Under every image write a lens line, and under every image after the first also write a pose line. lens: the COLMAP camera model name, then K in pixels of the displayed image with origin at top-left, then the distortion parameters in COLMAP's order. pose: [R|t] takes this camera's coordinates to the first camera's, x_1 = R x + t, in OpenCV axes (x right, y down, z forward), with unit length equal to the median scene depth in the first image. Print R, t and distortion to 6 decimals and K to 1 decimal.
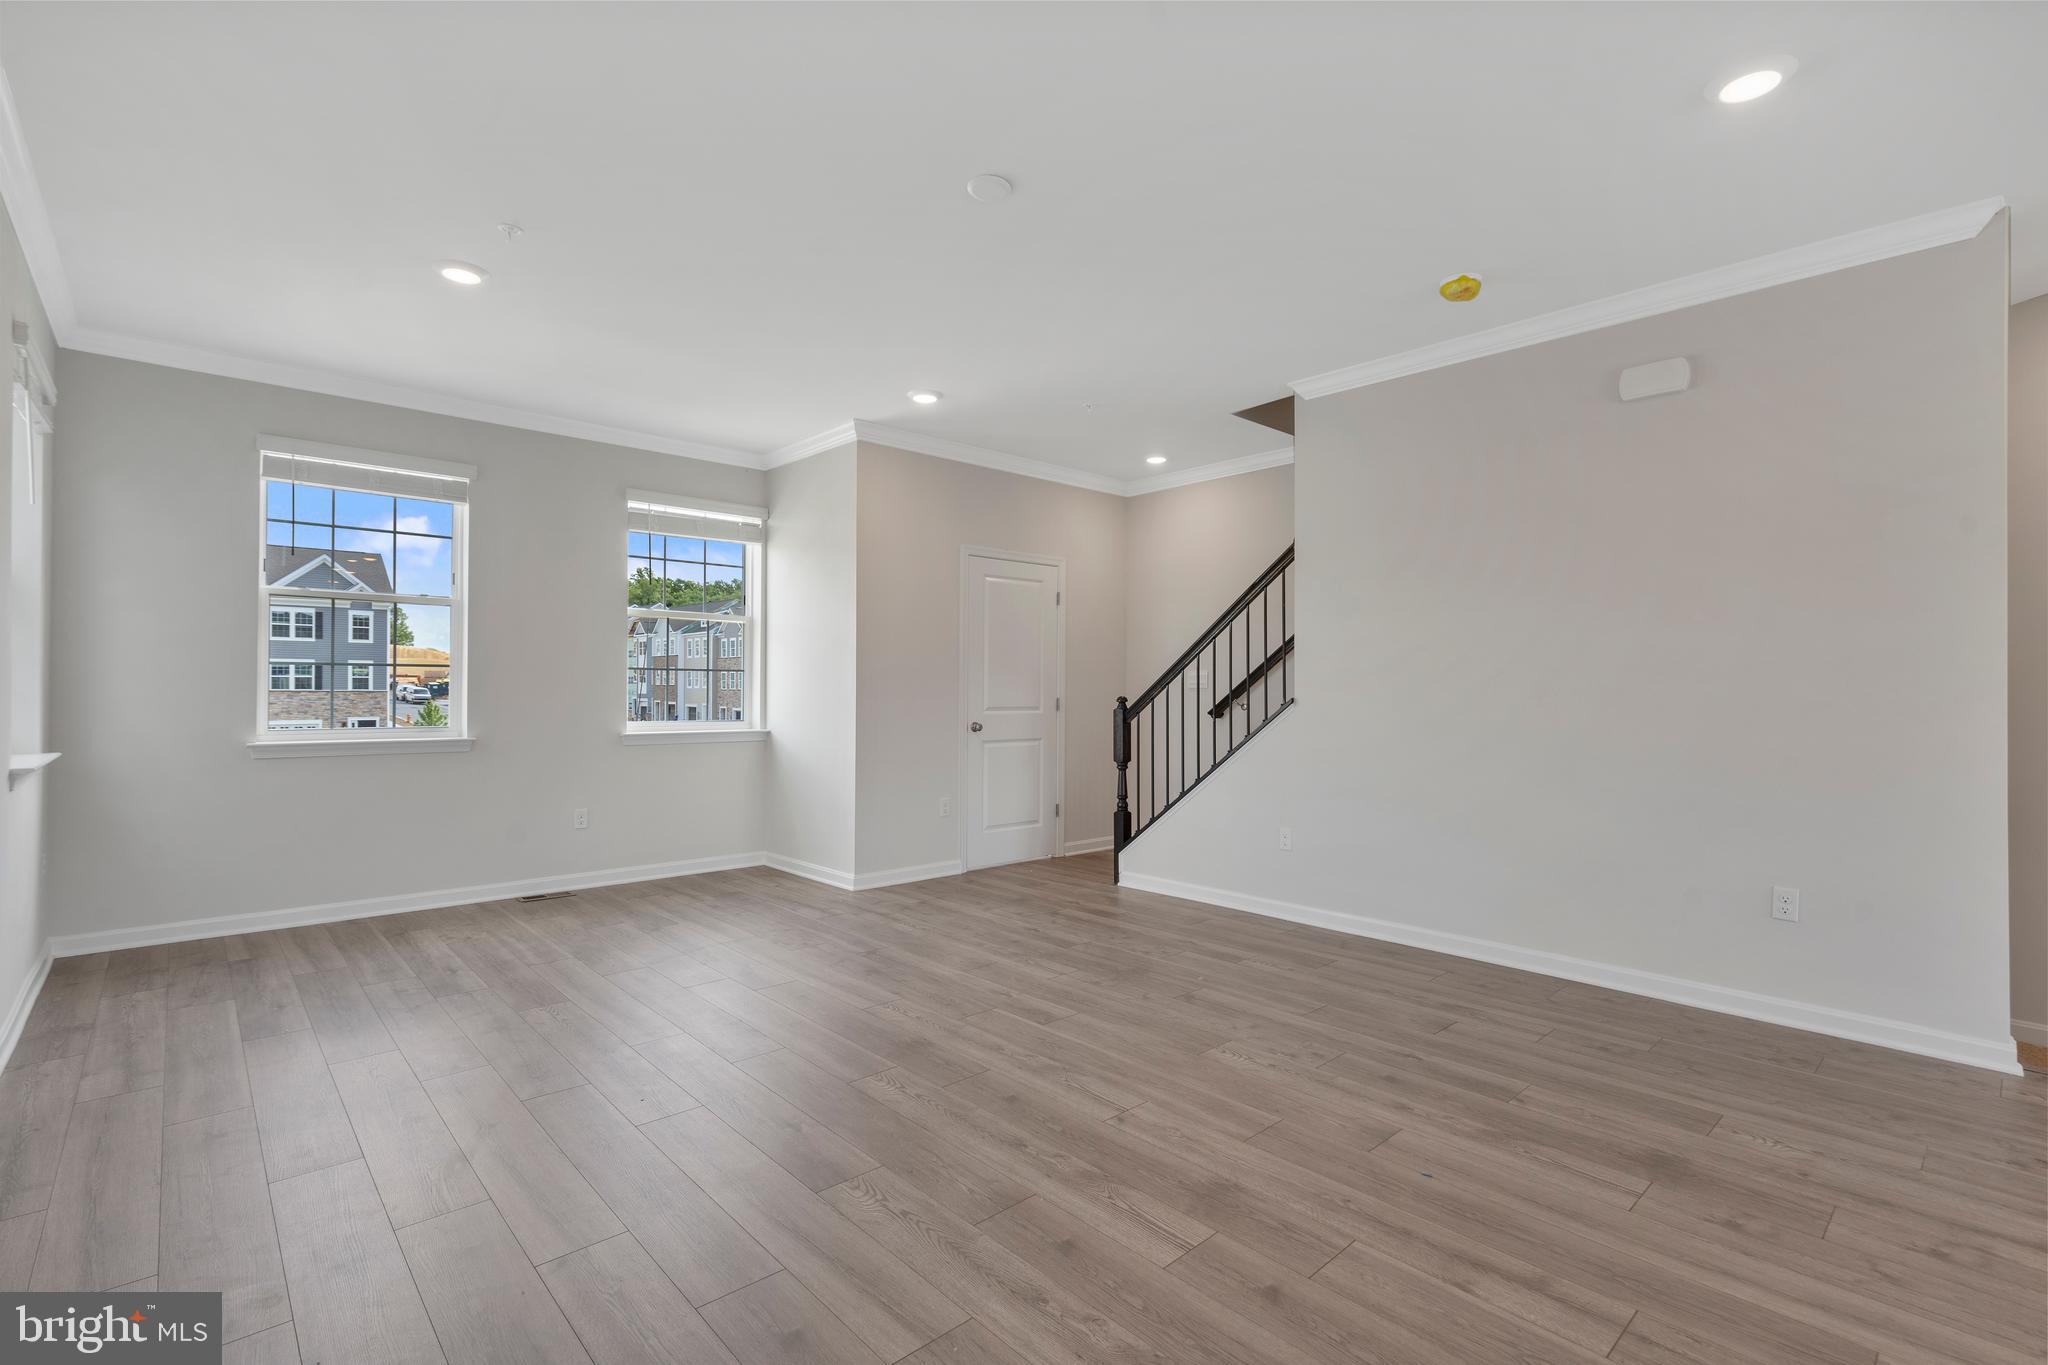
lens RADIAL K [[942.1, 0, 1035.3], [0, 942.1, 688.9], [0, 0, 1]] dist [-0.001077, 0.001607]
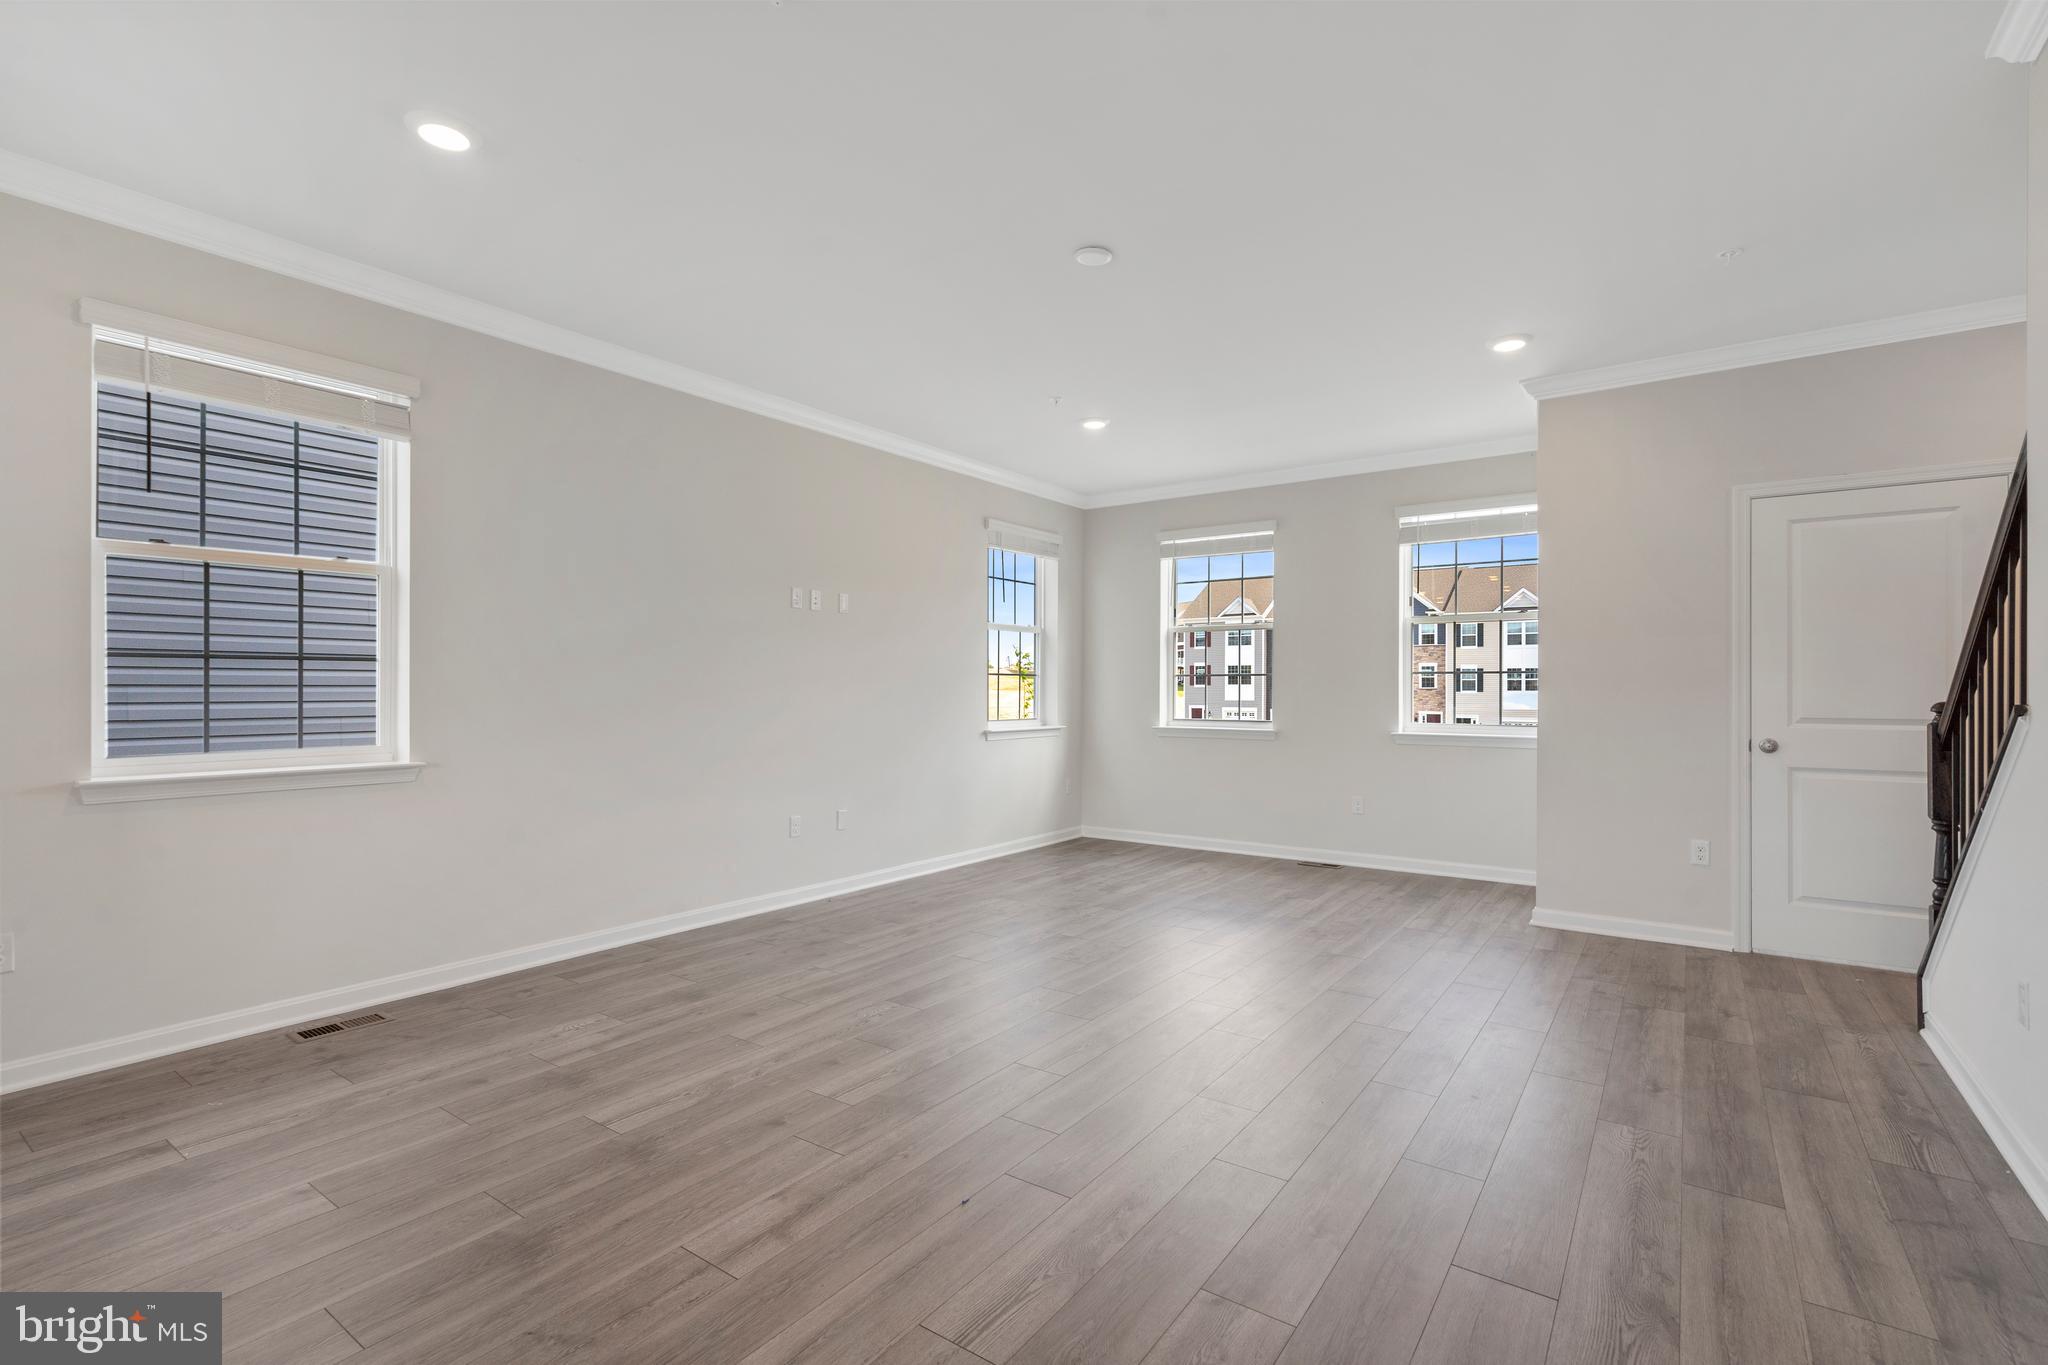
lens RADIAL K [[942.1, 0, 1000.8], [0, 942.1, 682.9], [0, 0, 1]] dist [-0.001077, 0.001607]
pose [[0.193765, -0.009391, -0.981003, 0.758961], [-0.000852, 0.999952, -0.009741, 0.002216], [0.981048, 0.002723, 0.193748, 0.473994]]
